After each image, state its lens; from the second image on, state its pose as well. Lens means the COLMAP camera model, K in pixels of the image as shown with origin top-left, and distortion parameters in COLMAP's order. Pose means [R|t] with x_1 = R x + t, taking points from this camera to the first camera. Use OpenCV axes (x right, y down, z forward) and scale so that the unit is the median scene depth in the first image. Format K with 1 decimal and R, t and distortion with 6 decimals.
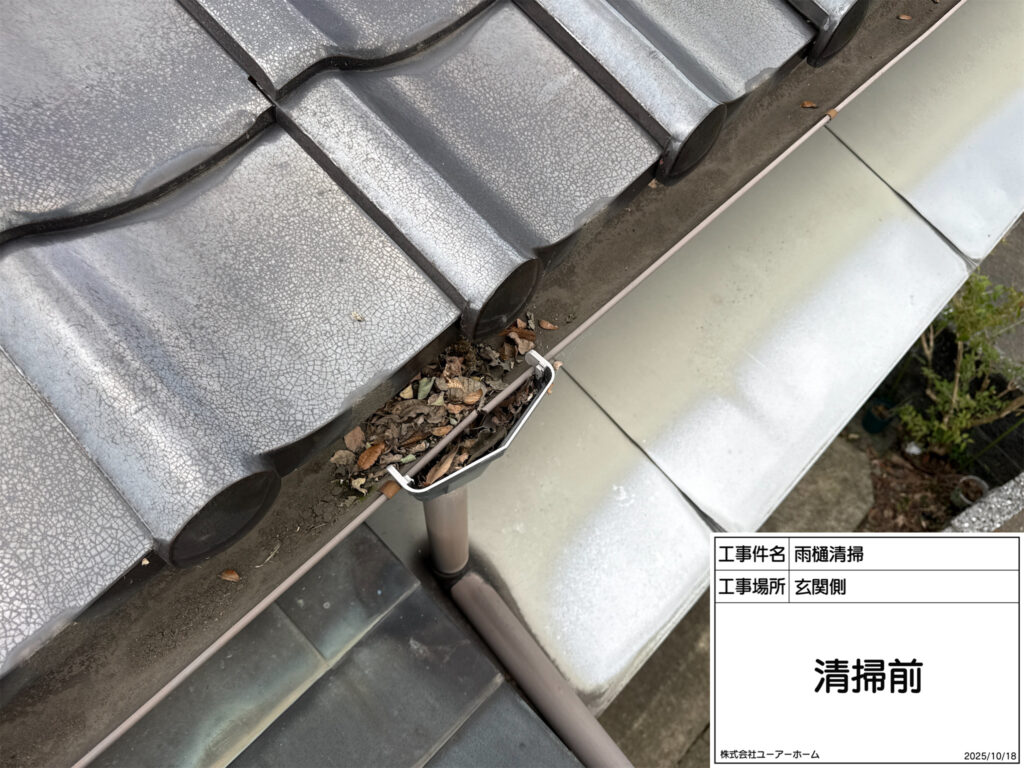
lens RADIAL K [[732.1, 0, 512.0], [0, 732.1, 384.0], [0, 0, 1]] dist [0.105135, -0.286596]
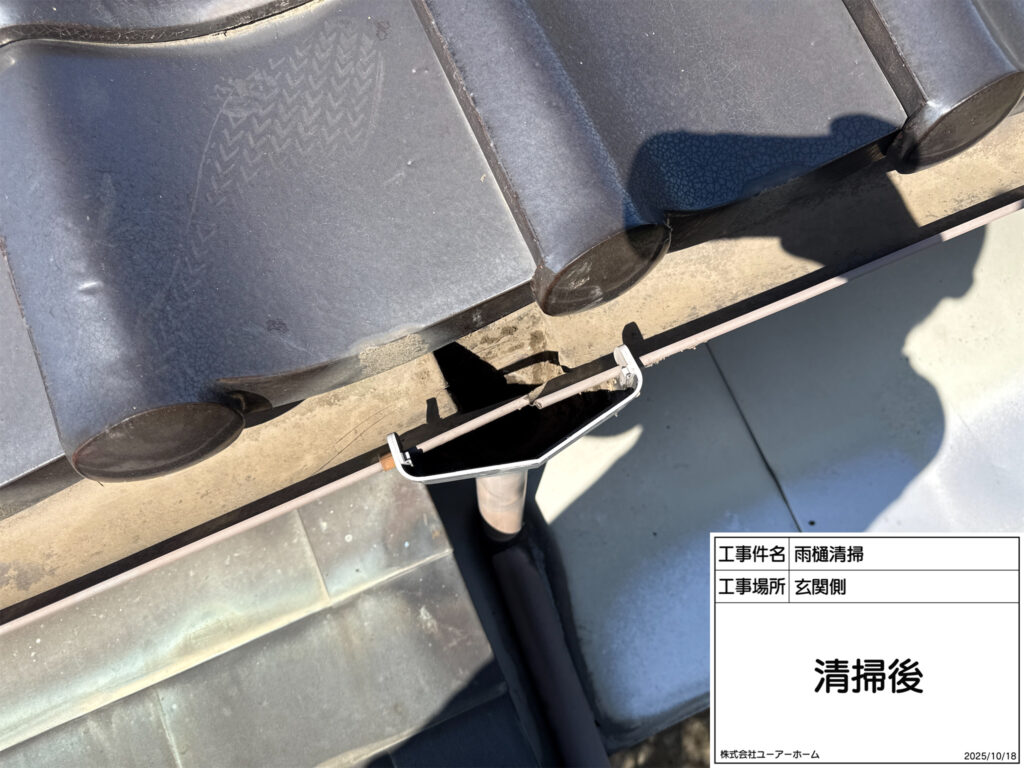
lens RADIAL K [[732.1, 0, 512.0], [0, 732.1, 384.0], [0, 0, 1]] dist [0.105135, -0.286596]
pose [[0.924985, 0.310425, -0.219180, 0.072345], [-0.287387, 0.948817, 0.130979, -0.053936], [0.248620, -0.058164, 0.966853, 0.190539]]
